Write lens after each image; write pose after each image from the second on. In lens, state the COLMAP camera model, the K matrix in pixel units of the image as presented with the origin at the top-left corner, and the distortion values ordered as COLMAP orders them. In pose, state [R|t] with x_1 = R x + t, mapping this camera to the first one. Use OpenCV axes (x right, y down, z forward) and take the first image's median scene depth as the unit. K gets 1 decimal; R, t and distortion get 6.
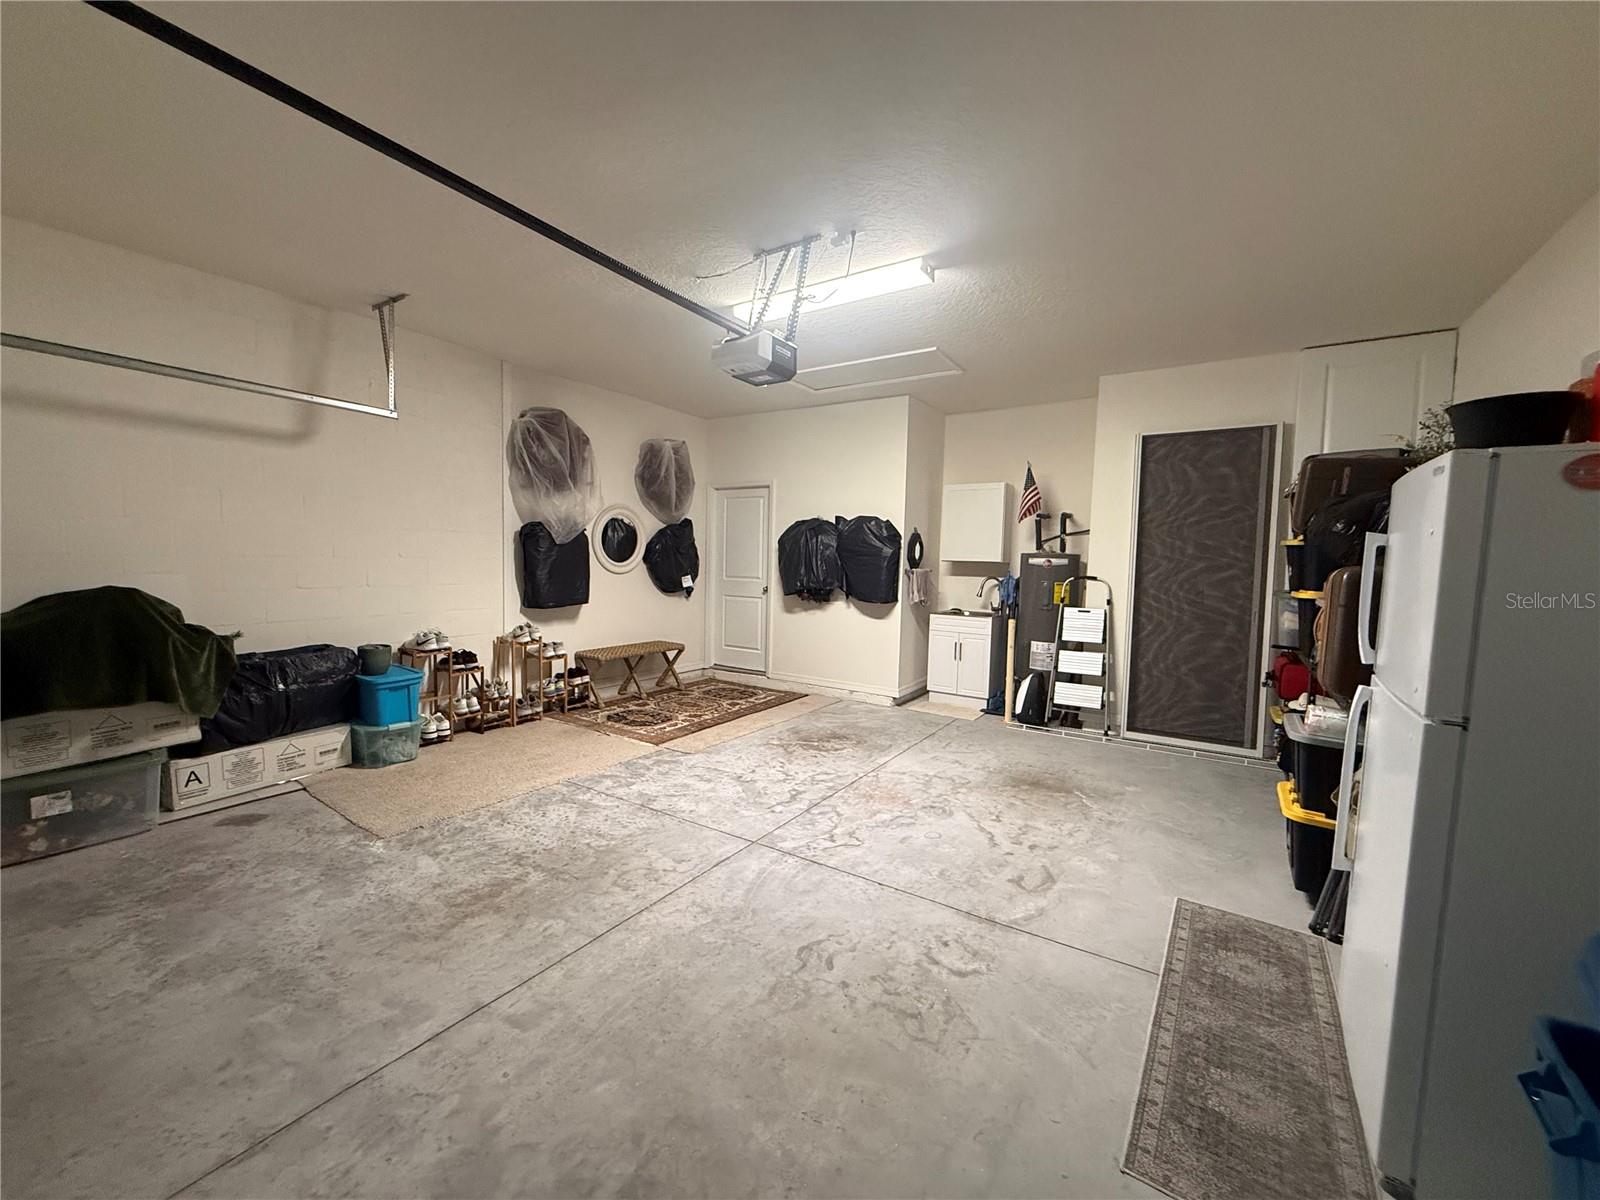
lens RADIAL K [[639.5, 0, 796.4], [0, 639.5, 602.0], [0, 0, 1]] dist [-0.000630, -0.000092]
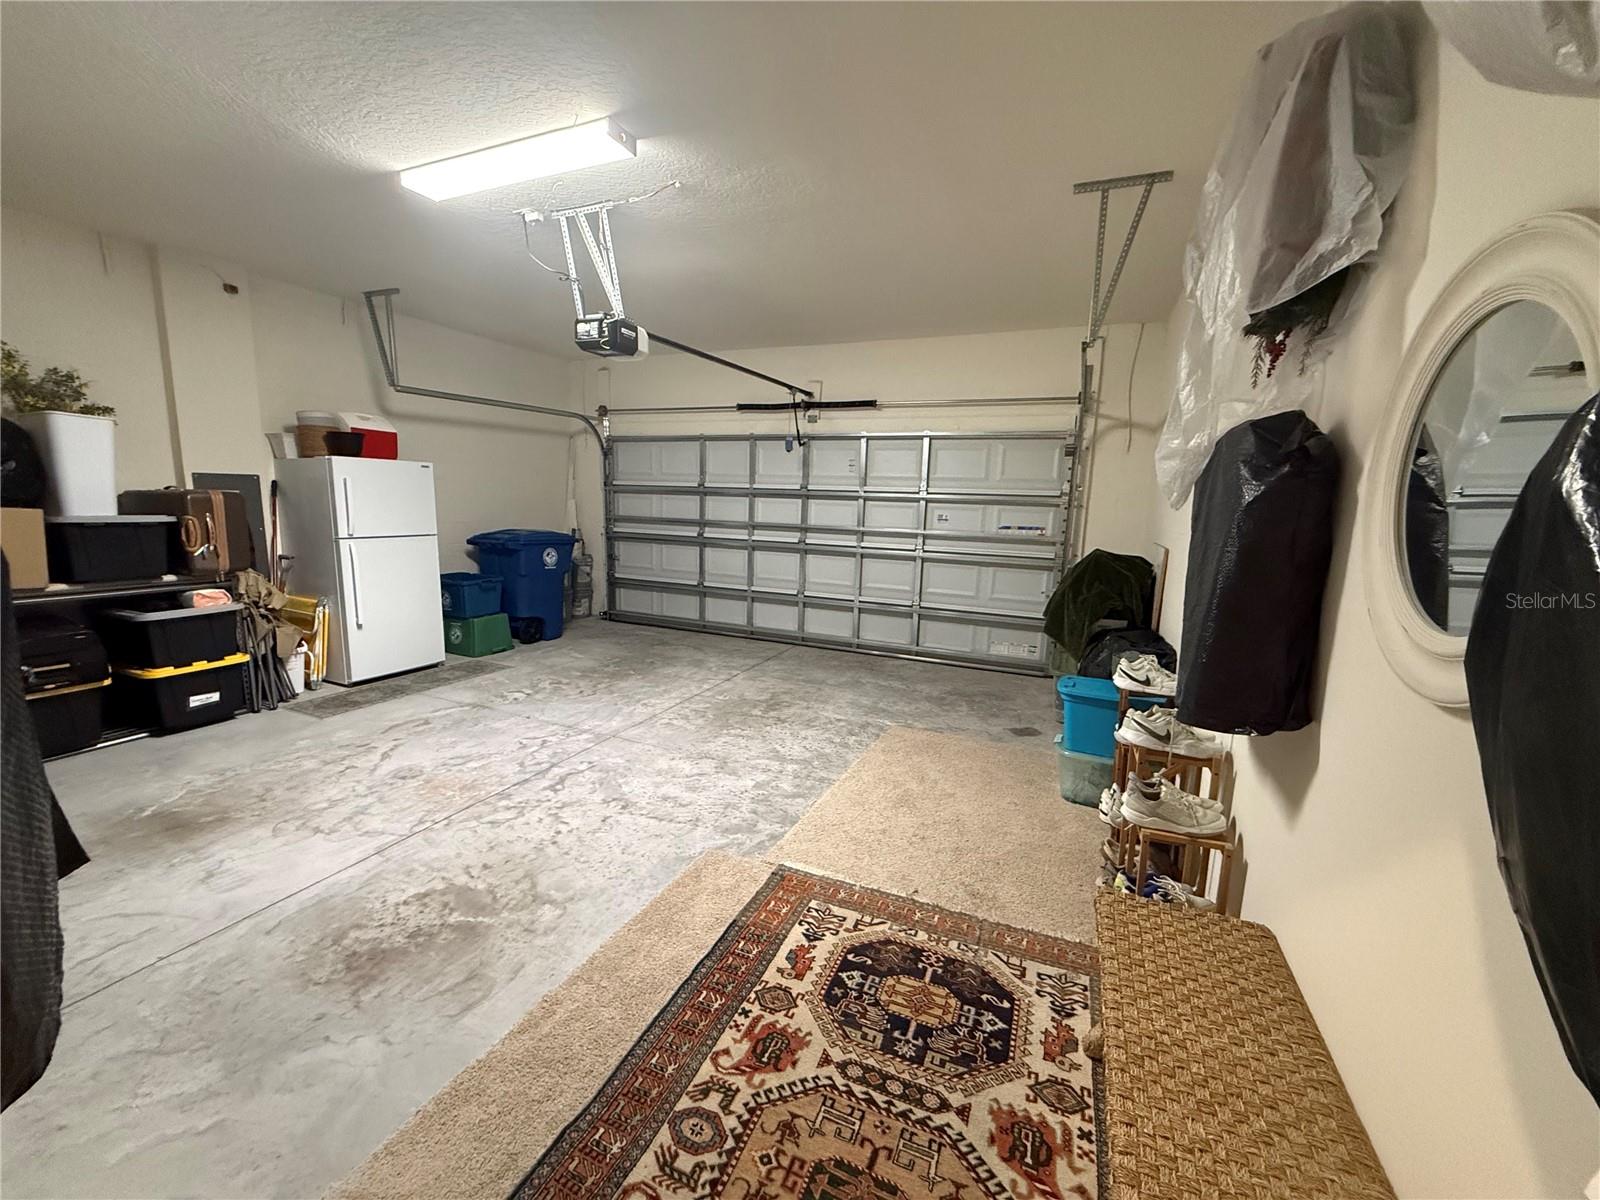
lens RADIAL K [[639.5, 0, 793.5], [0, 639.5, 598.8], [0, 0, 1]] dist [-0.000630, -0.000092]
pose [[-0.984830, -0.024124, -0.171837, -0.161663], [-0.062767, 0.972758, 0.223166, -0.154063], [0.161772, 0.230566, -0.959515, 1.841251]]
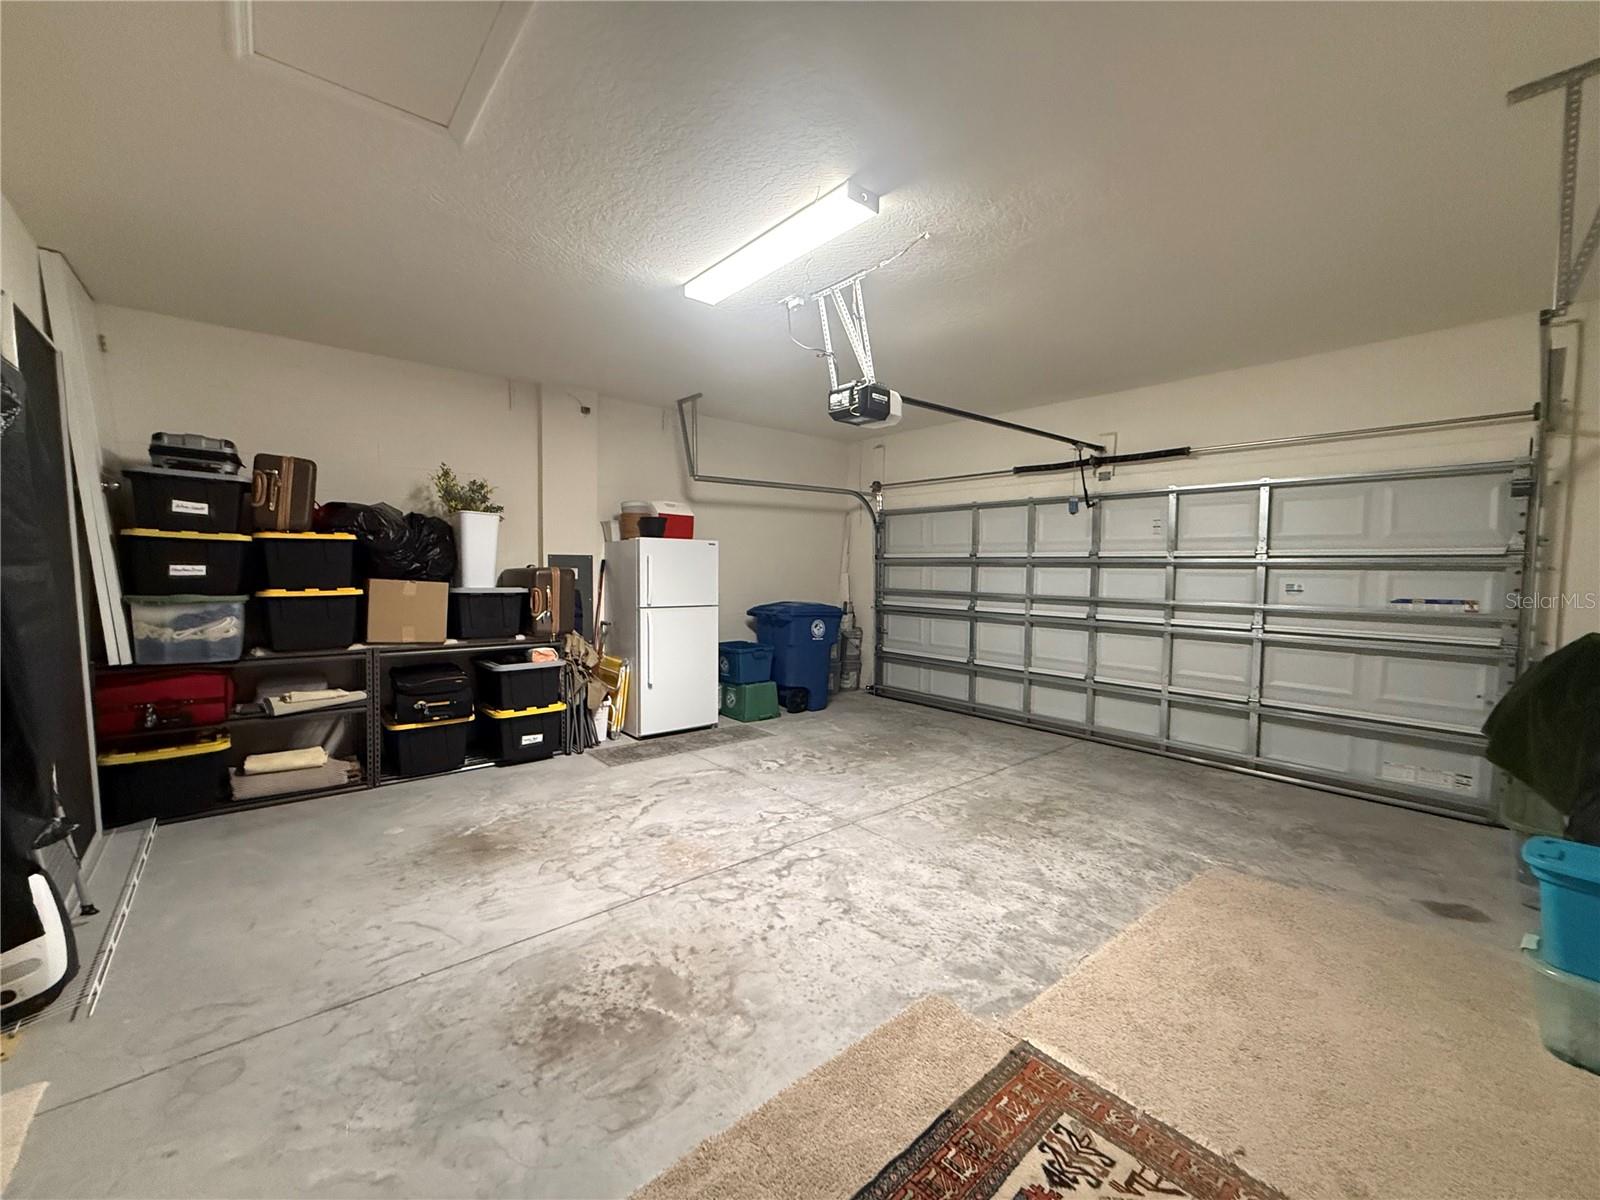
lens RADIAL K [[639.5, 0, 792.9], [0, 639.5, 599.4], [0, 0, 1]] dist [-0.000630, -0.000092]
pose [[-0.960540, -0.046069, 0.274300, -0.218897], [-0.012149, 0.992196, 0.124099, -0.135729], [-0.277877, 0.115869, -0.953603, 1.745810]]
